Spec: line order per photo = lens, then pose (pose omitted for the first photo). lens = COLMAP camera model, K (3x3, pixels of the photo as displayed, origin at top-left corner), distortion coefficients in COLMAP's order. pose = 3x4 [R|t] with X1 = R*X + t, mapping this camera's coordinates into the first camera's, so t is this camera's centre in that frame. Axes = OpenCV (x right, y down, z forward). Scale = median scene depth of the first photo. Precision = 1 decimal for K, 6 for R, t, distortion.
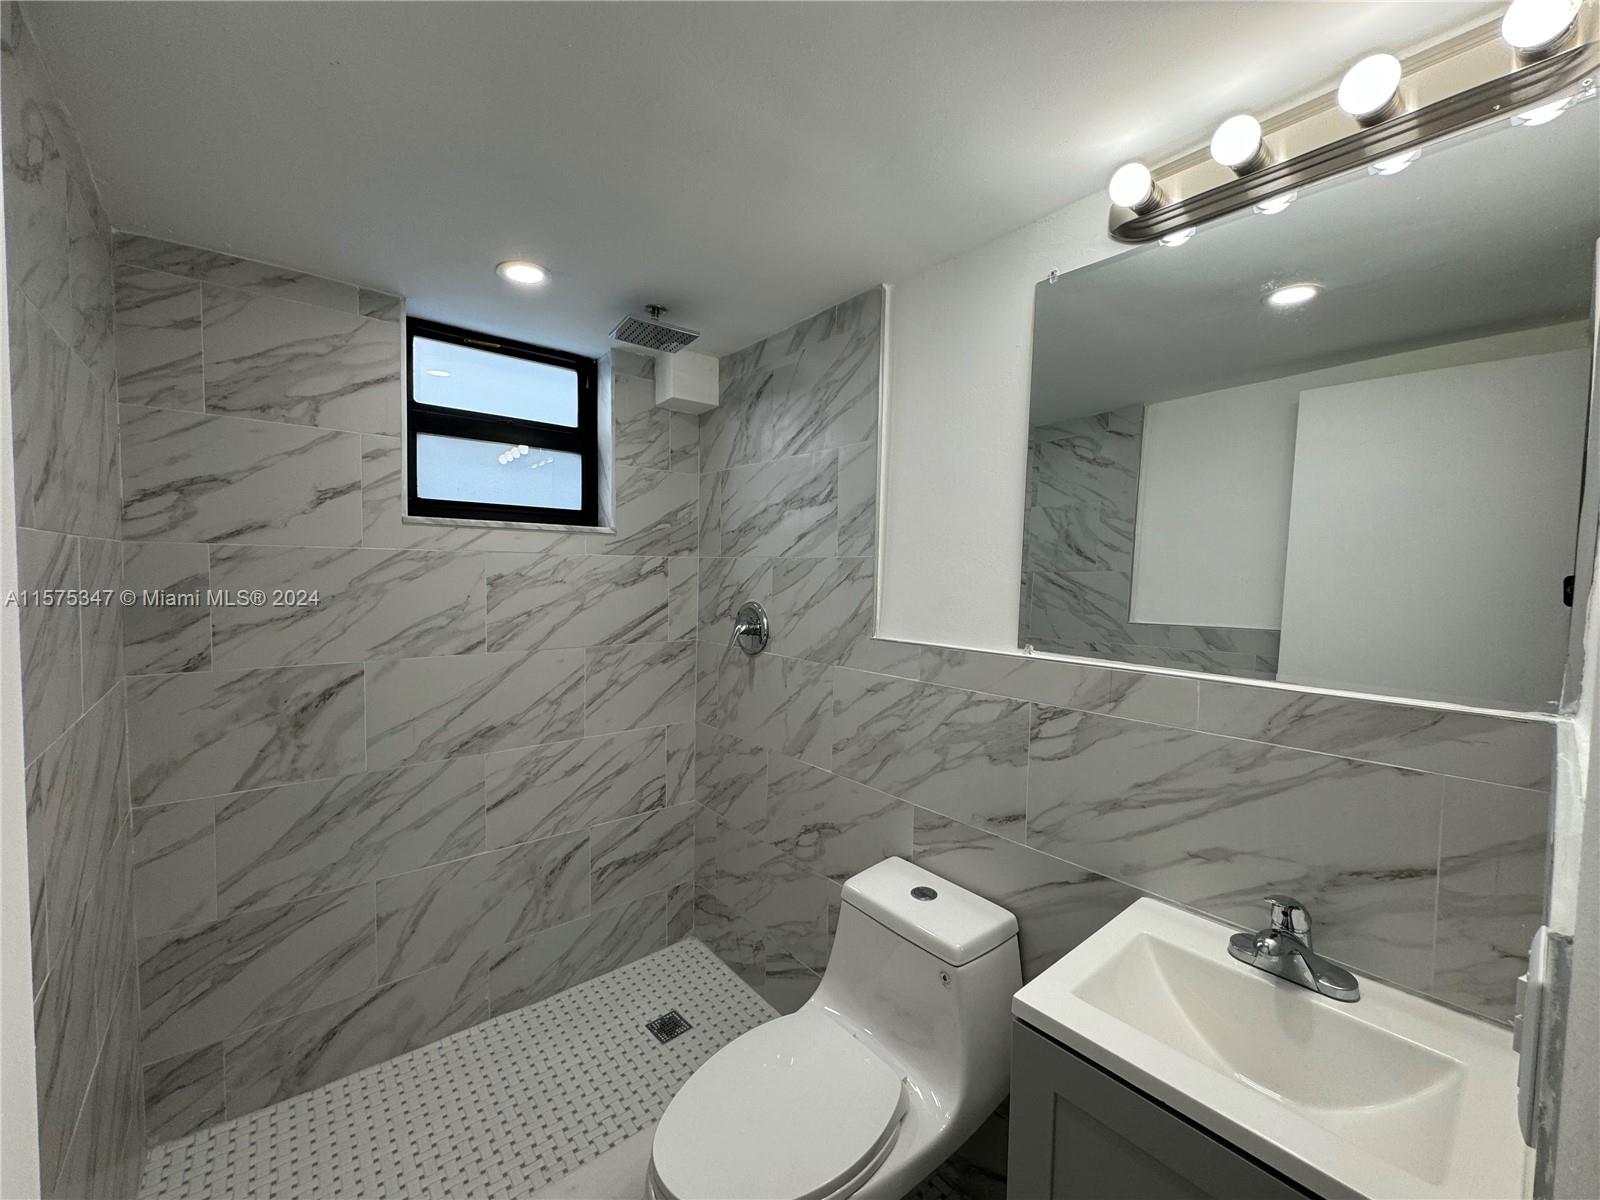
lens RADIAL K [[639.3, 0, 799.0], [0, 639.3, 600.5], [0, 0, 1]] dist [-0.003007, 0.000588]
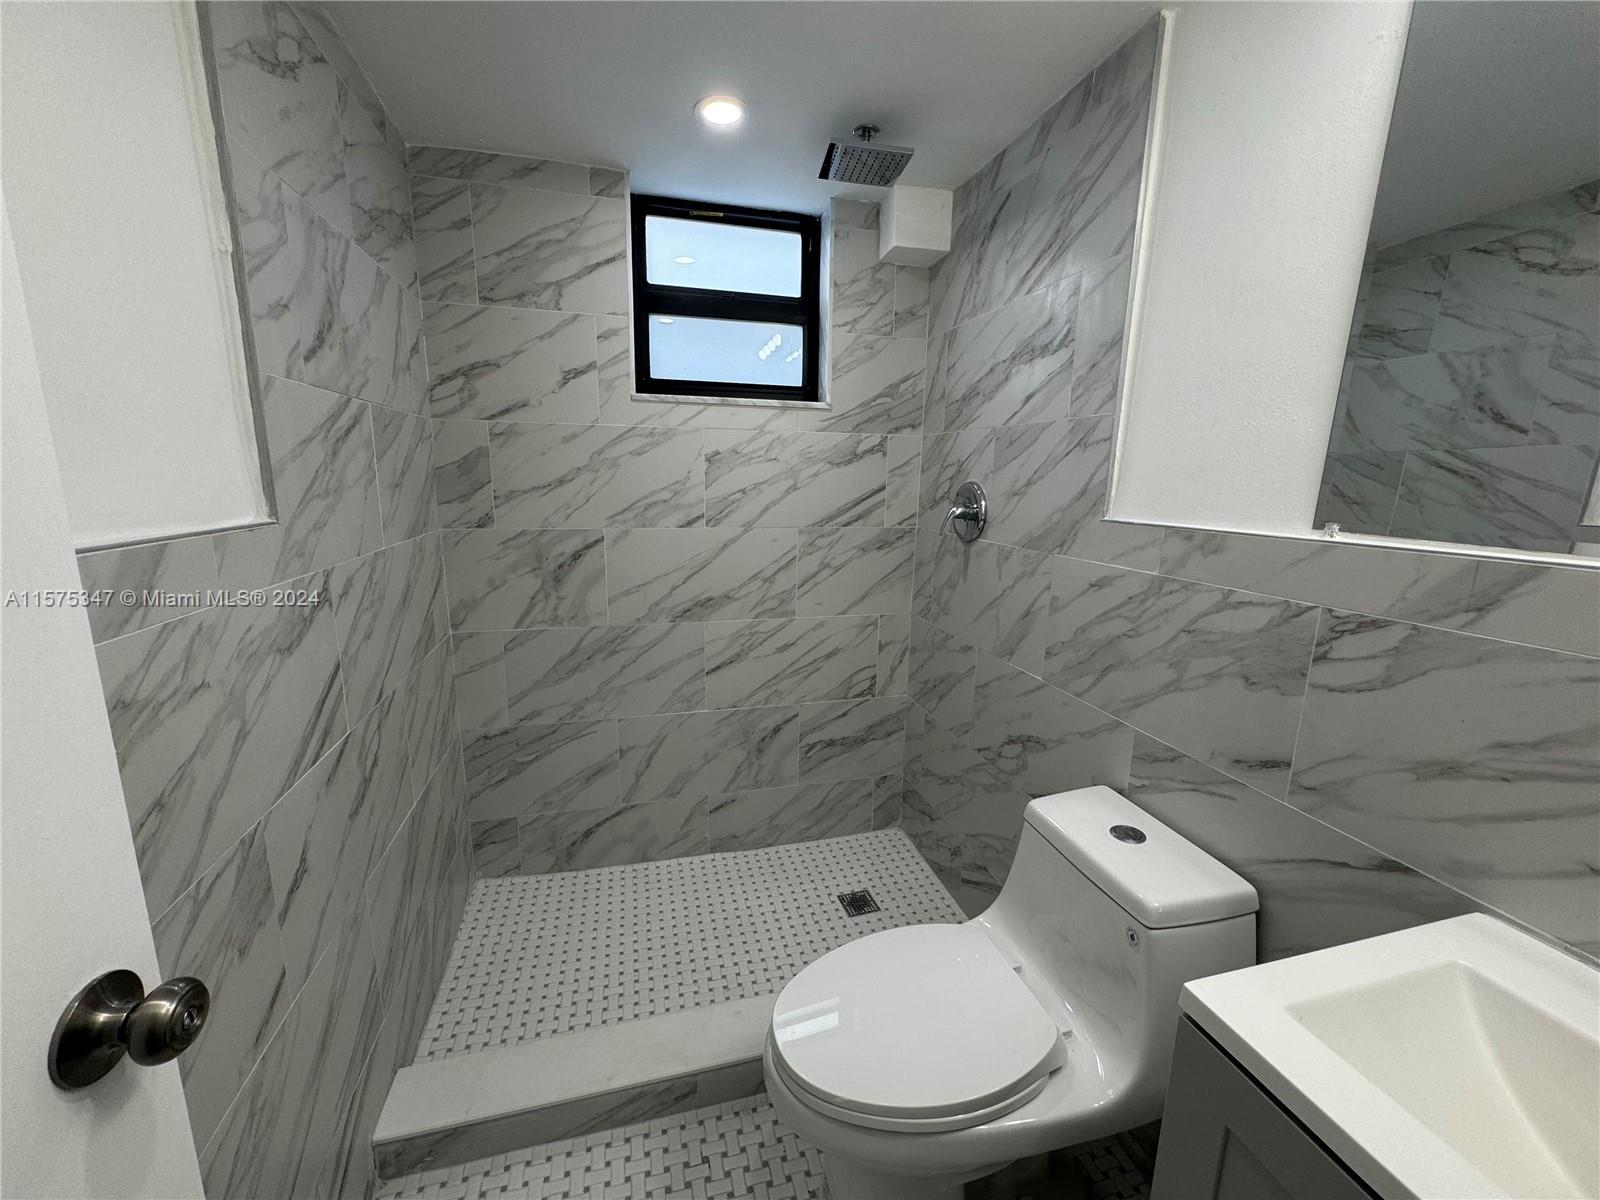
lens RADIAL K [[639.3, 0, 799.0], [0, 639.3, 600.5], [0, 0, 1]] dist [-0.003007, 0.000588]
pose [[0.907355, 0.080318, -0.412621, 0.101654], [-0.021907, 0.989278, 0.144392, 0.049129], [0.419795, -0.121975, 0.899386, 0.112503]]
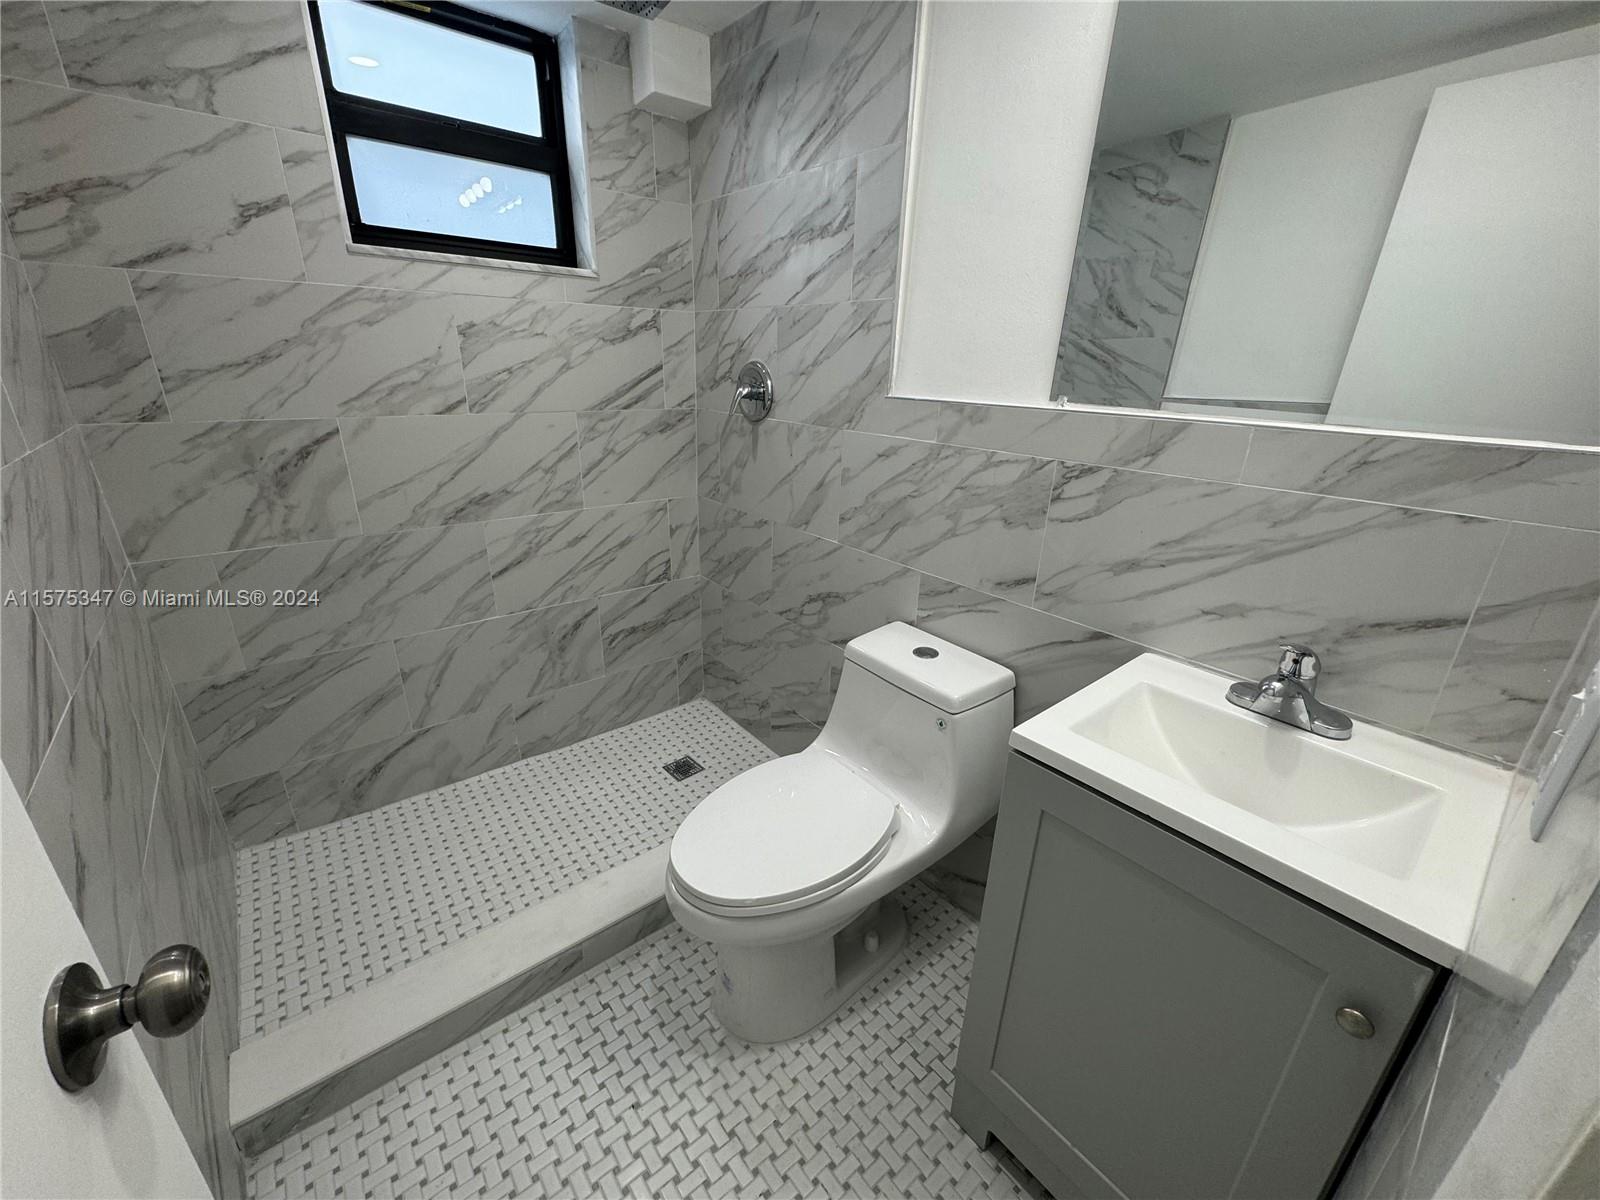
lens RADIAL K [[639.3, 0, 799.0], [0, 639.3, 600.5], [0, 0, 1]] dist [-0.003007, 0.000588]
pose [[0.999900, 0.013121, -0.005262, -0.001808], [-0.010870, 0.951592, 0.307172, 0.053889], [0.009038, -0.307084, 0.951640, 0.041202]]
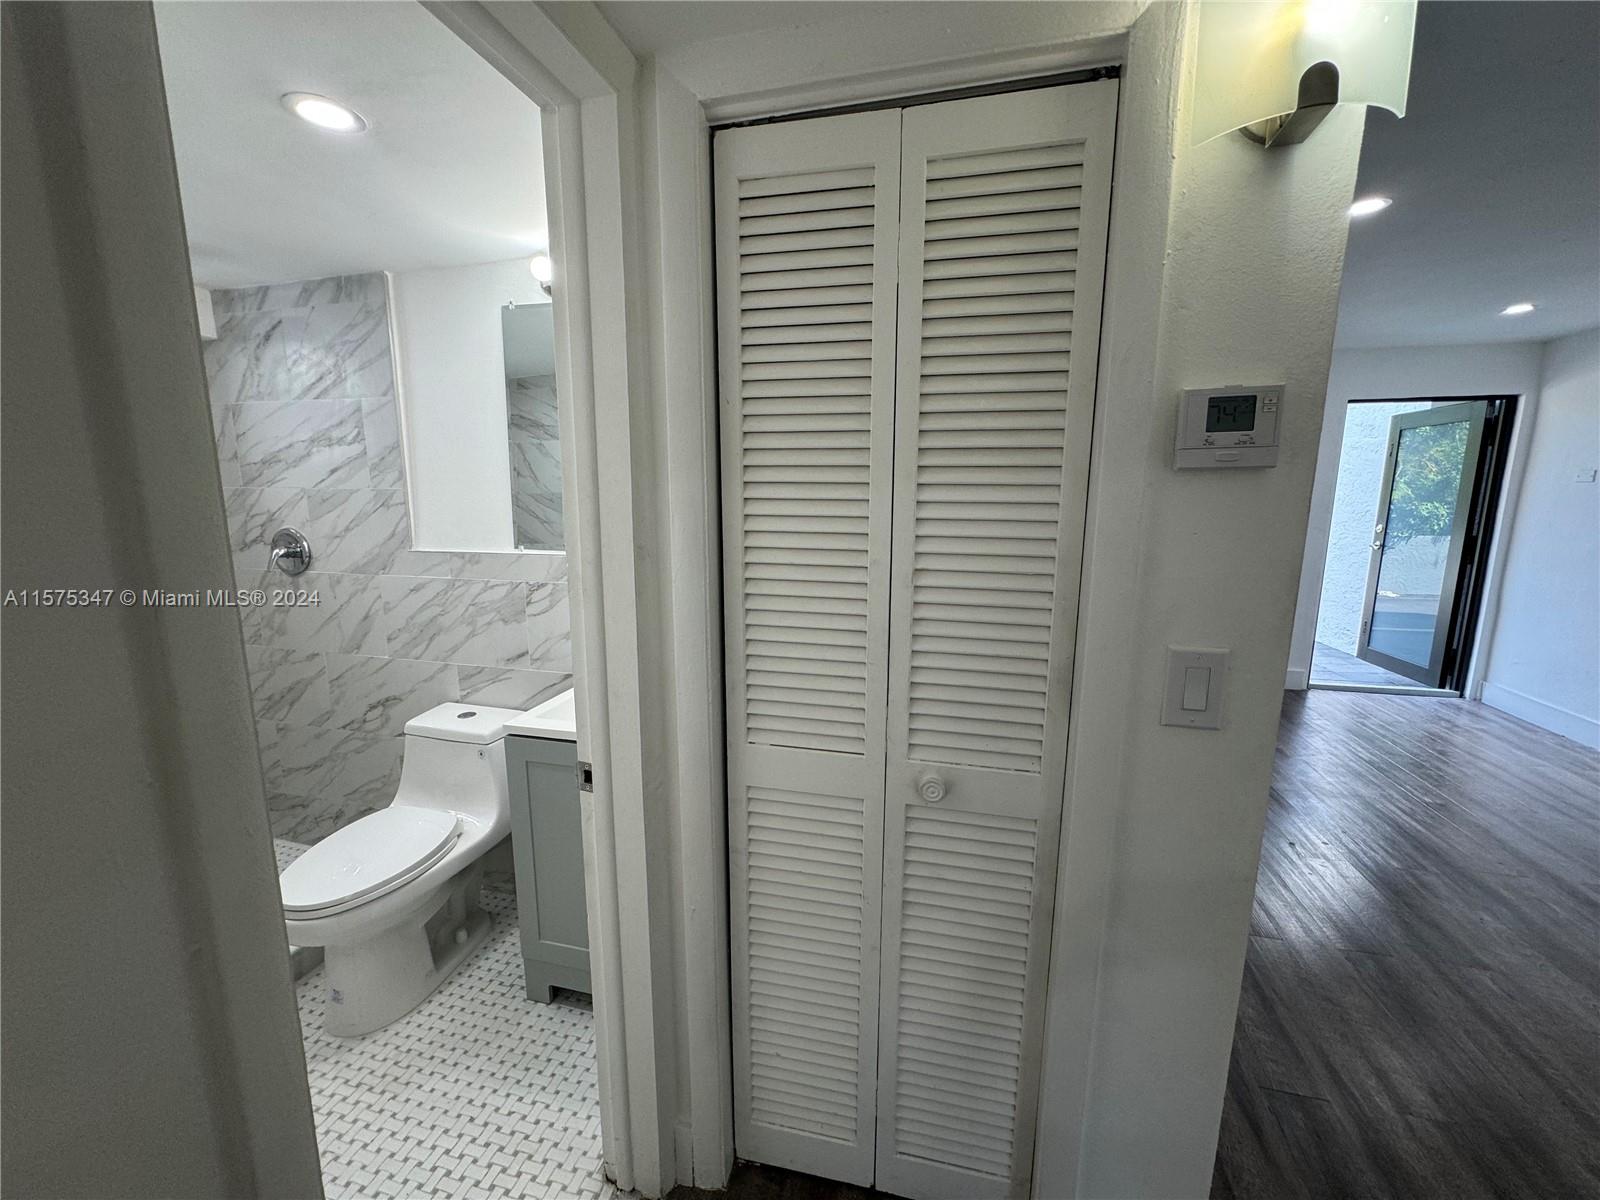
lens RADIAL K [[639.3, 0, 799.0], [0, 639.3, 600.5], [0, 0, 1]] dist [-0.003007, 0.000588]
pose [[0.812629, -0.114180, 0.571487, 0.001205], [0.038404, 0.988980, 0.142984, 0.002533], [-0.581515, -0.094246, 0.808058, -0.520602]]
